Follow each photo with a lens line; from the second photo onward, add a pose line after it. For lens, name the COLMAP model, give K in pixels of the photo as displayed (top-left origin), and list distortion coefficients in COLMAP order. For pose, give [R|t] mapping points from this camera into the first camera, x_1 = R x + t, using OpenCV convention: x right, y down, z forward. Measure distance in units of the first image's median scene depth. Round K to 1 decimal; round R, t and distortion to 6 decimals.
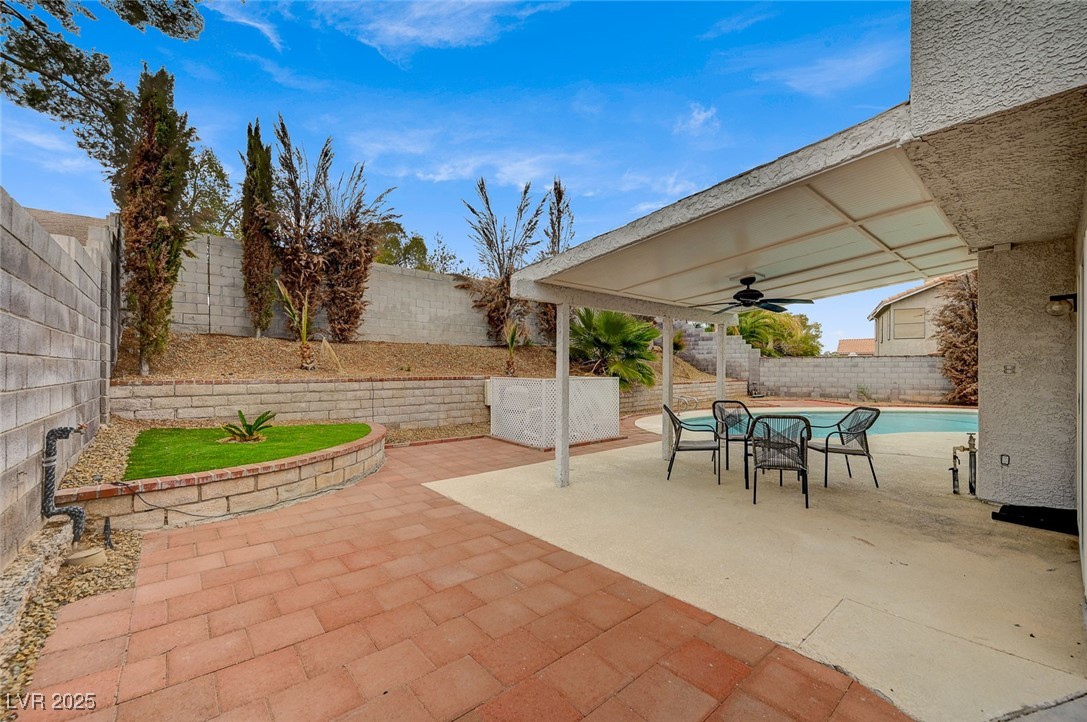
lens RADIAL K [[428.8, 0, 543.2], [0, 428.8, 367.3], [0, 0, 1]] dist [-0.000127, -0.000288]
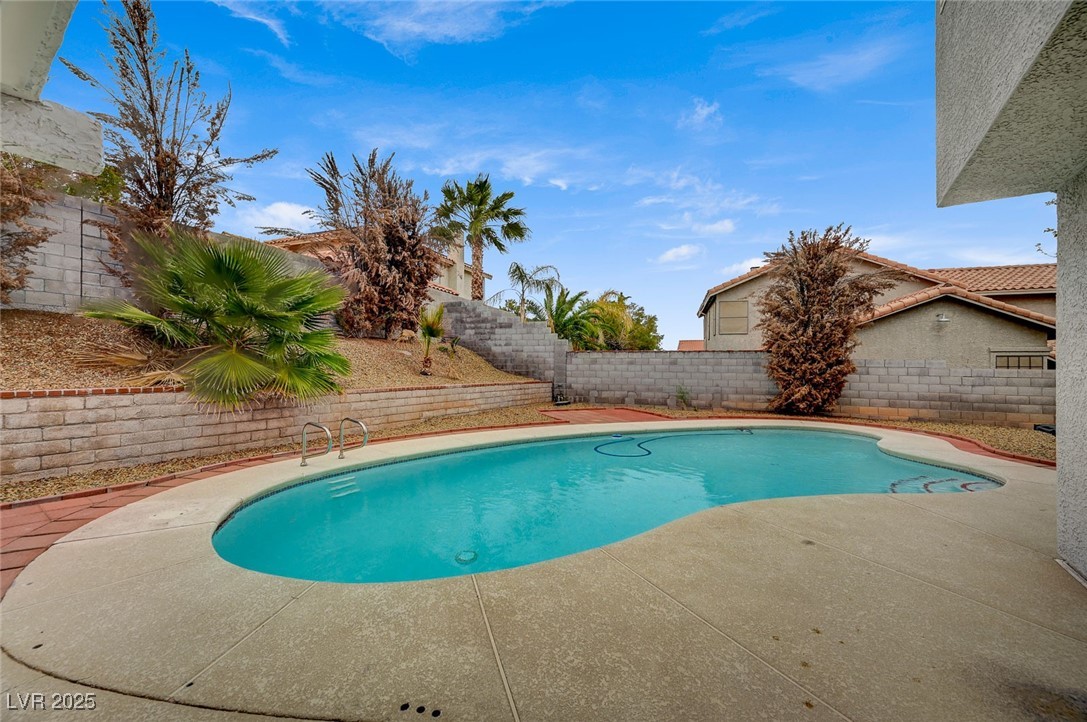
lens RADIAL K [[428.8, 0, 538.6], [0, 428.8, 360.3], [0, 0, 1]] dist [-0.000127, -0.000288]
pose [[0.961499, 0.011617, 0.274562, 0.298656], [-0.008463, 0.999884, -0.012669, 0.003425], [-0.274678, 0.009858, 0.961486, 0.344704]]
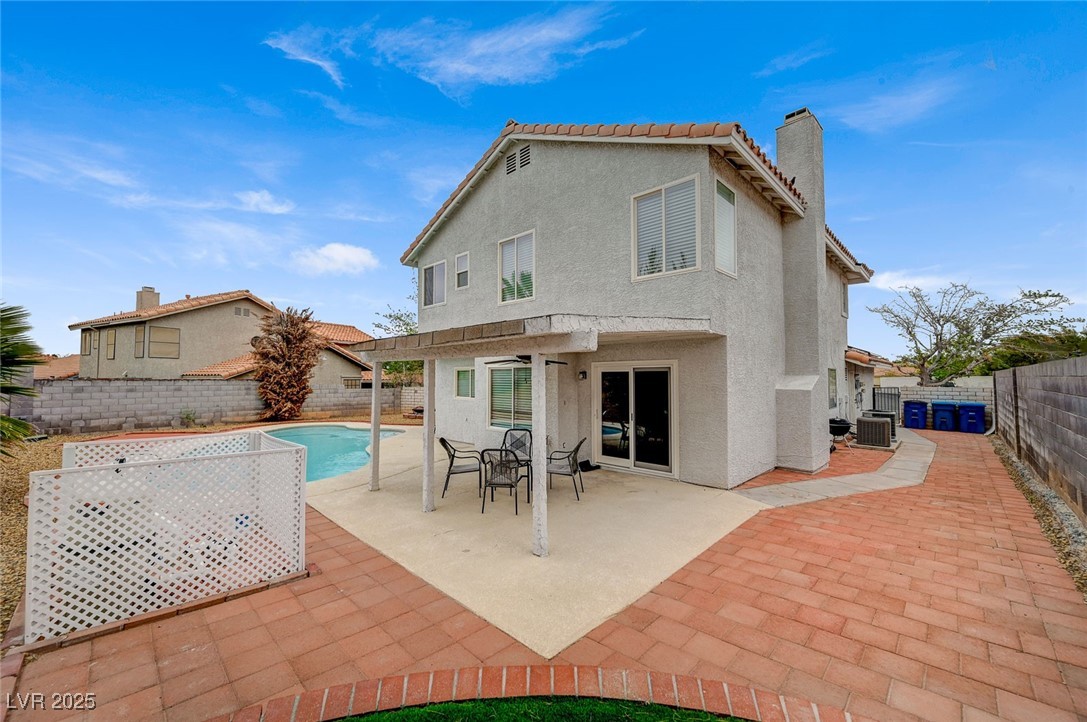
lens RADIAL K [[428.8, 0, 542.3], [0, 428.8, 365.9], [0, 0, 1]] dist [-0.000127, -0.000288]
pose [[-0.091339, 0.031104, 0.995334, -0.266765], [-0.001652, 0.999506, -0.031386, -0.028161], [-0.995819, -0.004511, -0.091242, 0.333098]]
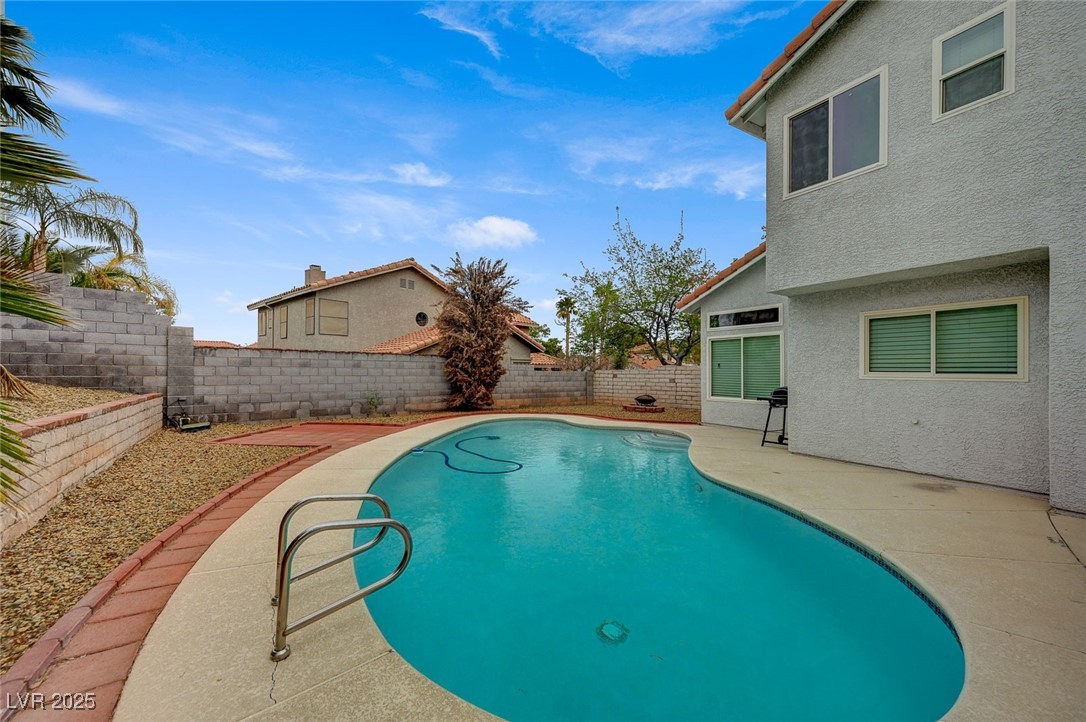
lens RADIAL K [[428.4, 0, 547.4], [0, 428.4, 368.3], [0, 0, 1]] dist [-0.000127, -0.000288]
pose [[0.148810, 0.008908, 0.988826, 0.104433], [-0.006105, 0.999949, -0.008090, 0.004496], [-0.988847, -0.004833, 0.148857, 0.636576]]
